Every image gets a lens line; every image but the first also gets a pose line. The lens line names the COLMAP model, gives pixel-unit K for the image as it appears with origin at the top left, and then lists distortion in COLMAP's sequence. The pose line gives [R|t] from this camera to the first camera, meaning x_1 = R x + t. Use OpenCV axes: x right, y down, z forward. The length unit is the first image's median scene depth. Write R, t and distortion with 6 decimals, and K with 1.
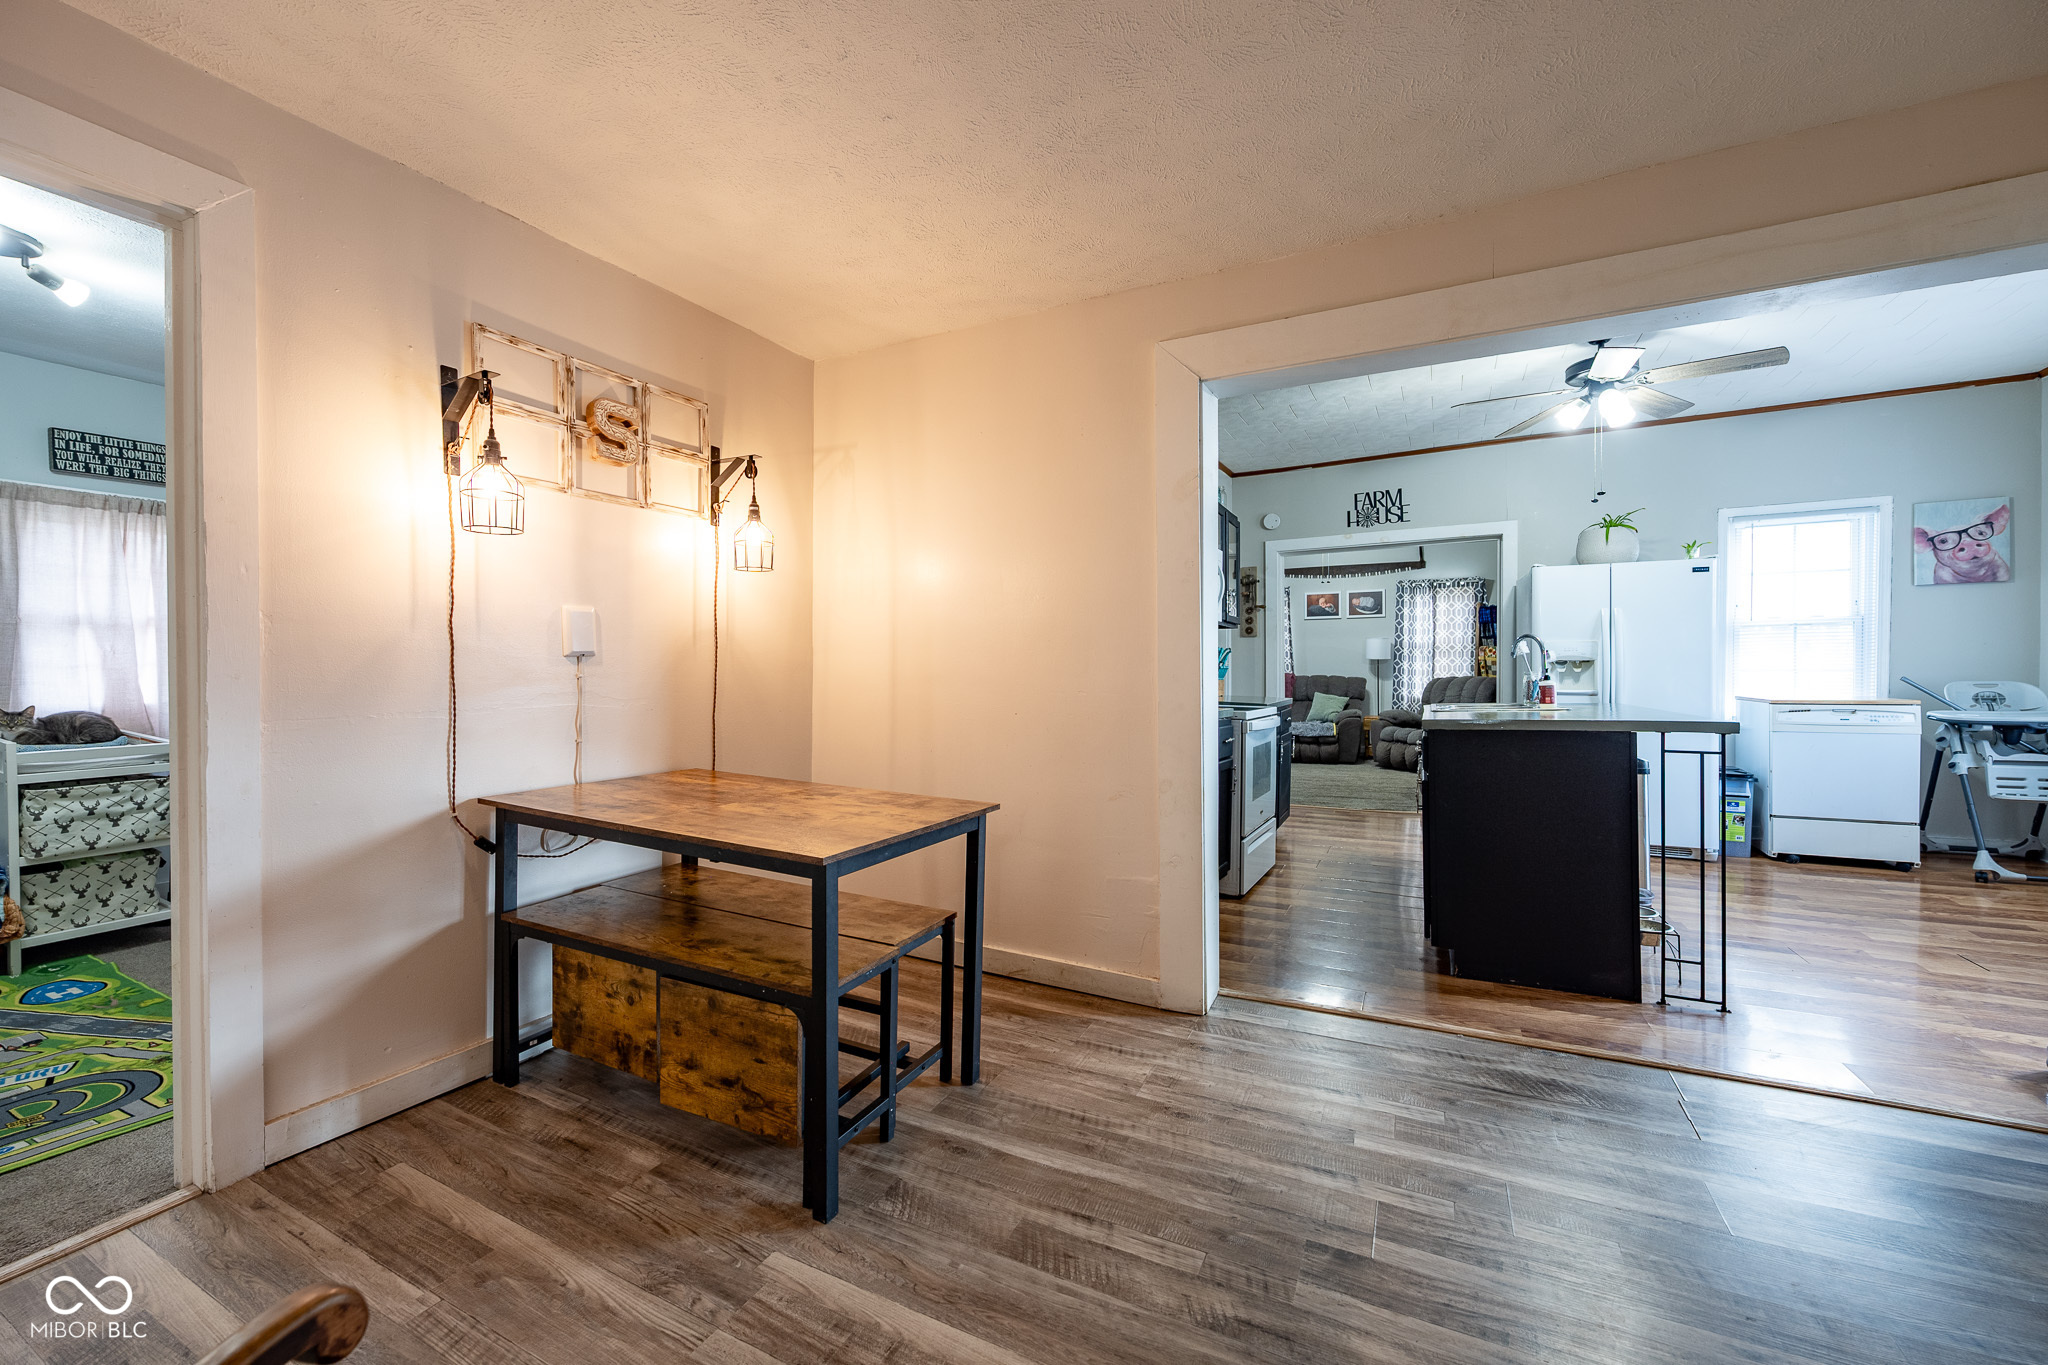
lens RADIAL K [[817.0, 0, 1038.3], [0, 817.0, 685.6], [0, 0, 1]] dist [-0.011072, -0.000278]
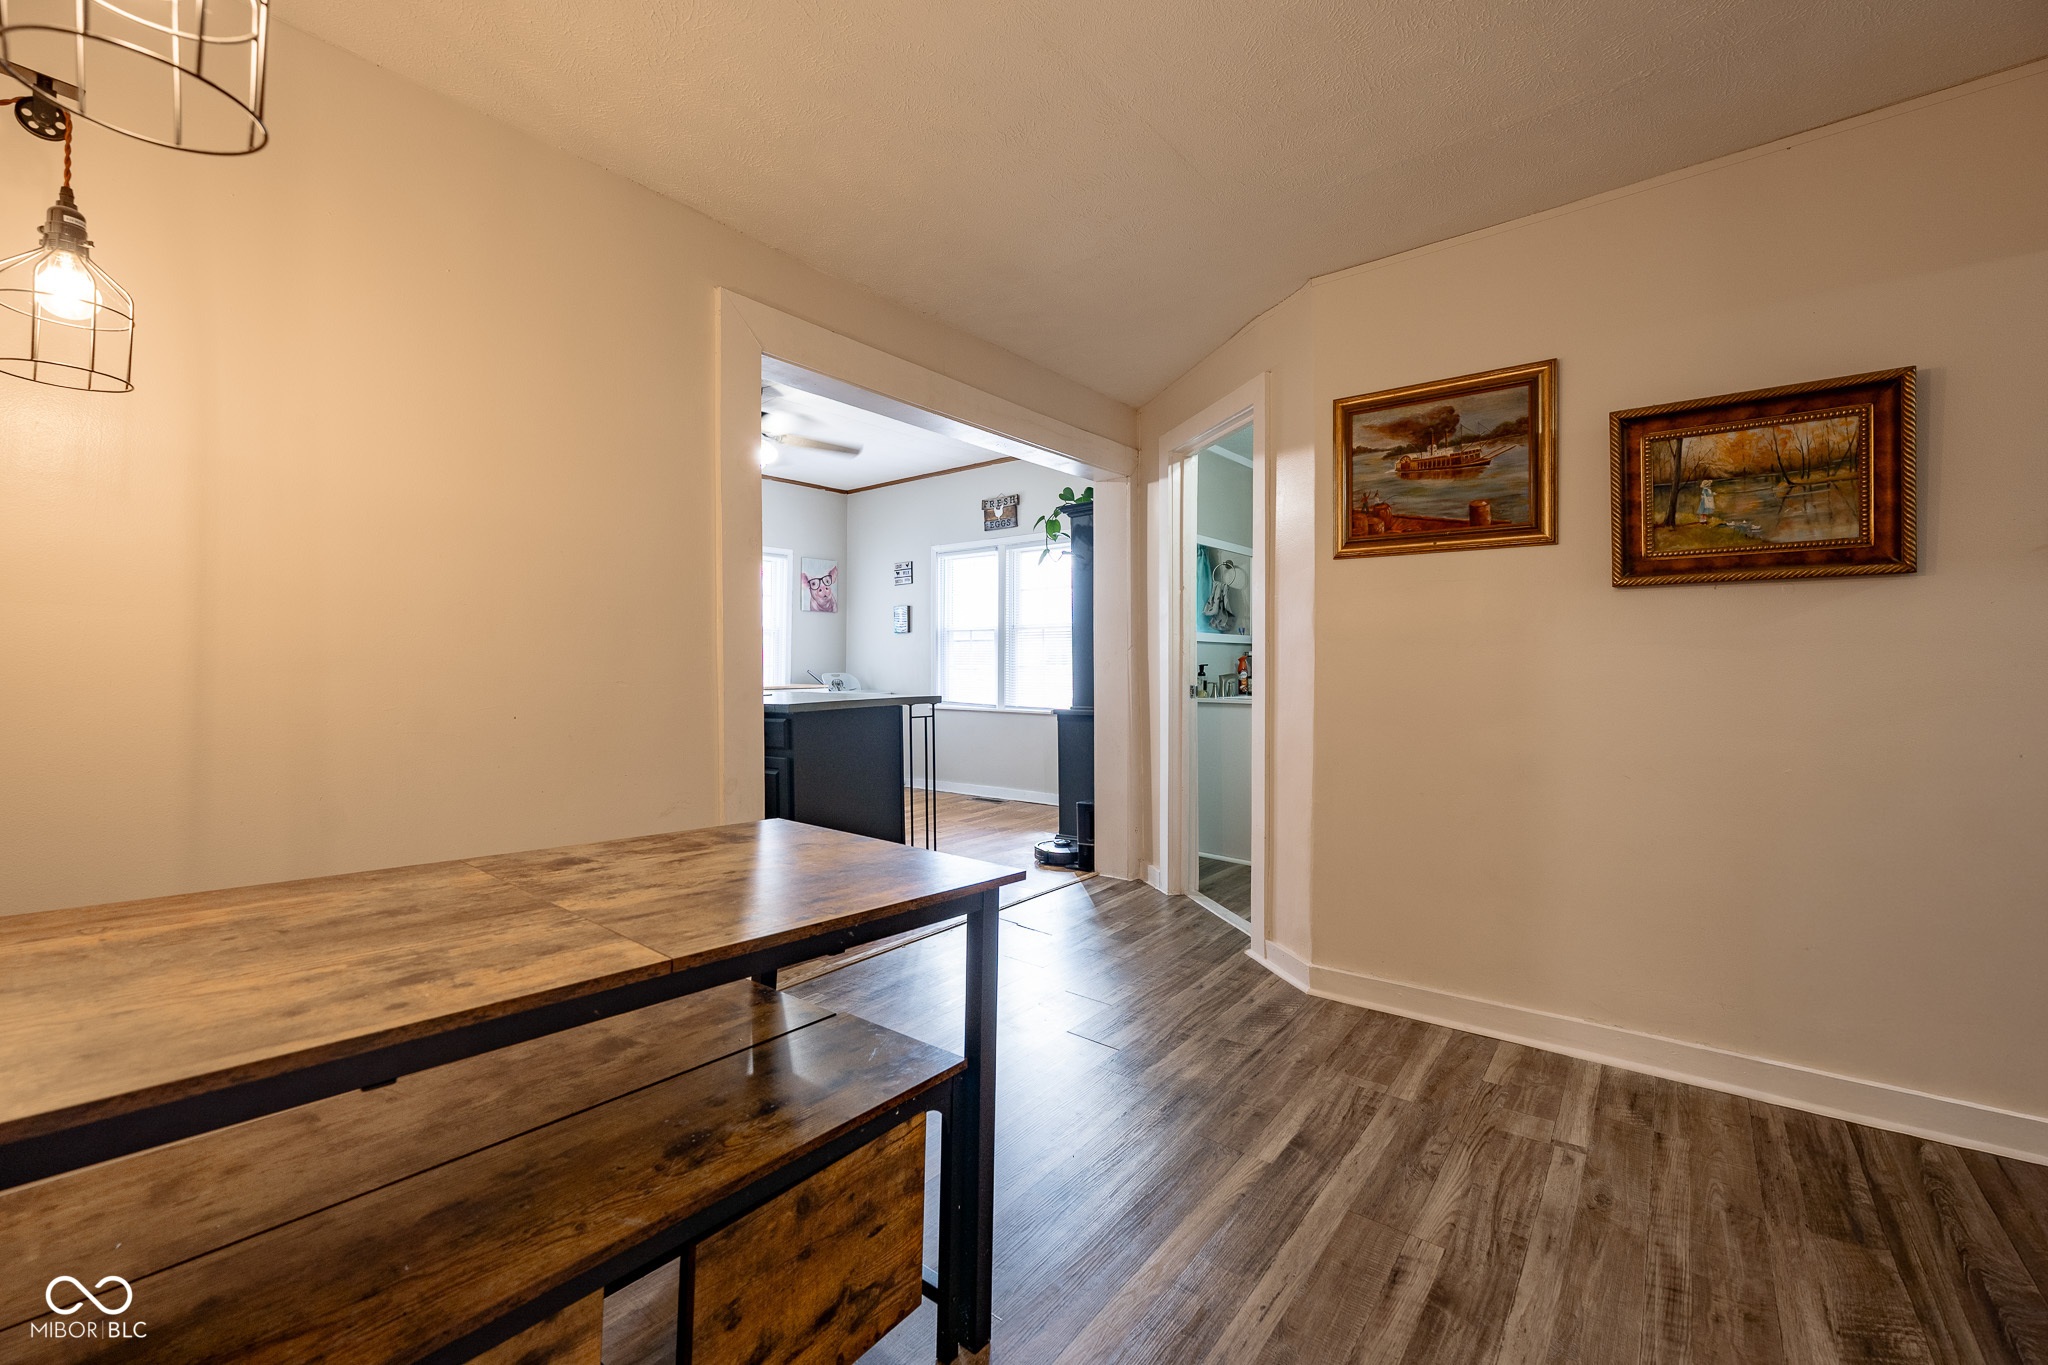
lens RADIAL K [[817.0, 0, 1033.1], [0, 817.0, 665.2], [0, 0, 1]] dist [-0.011072, -0.000278]
pose [[0.201529, 0.008483, 0.979446, -0.758332], [0.012977, 0.999852, -0.011330, 0.006660], [-0.979397, 0.014994, 0.201389, 0.572687]]
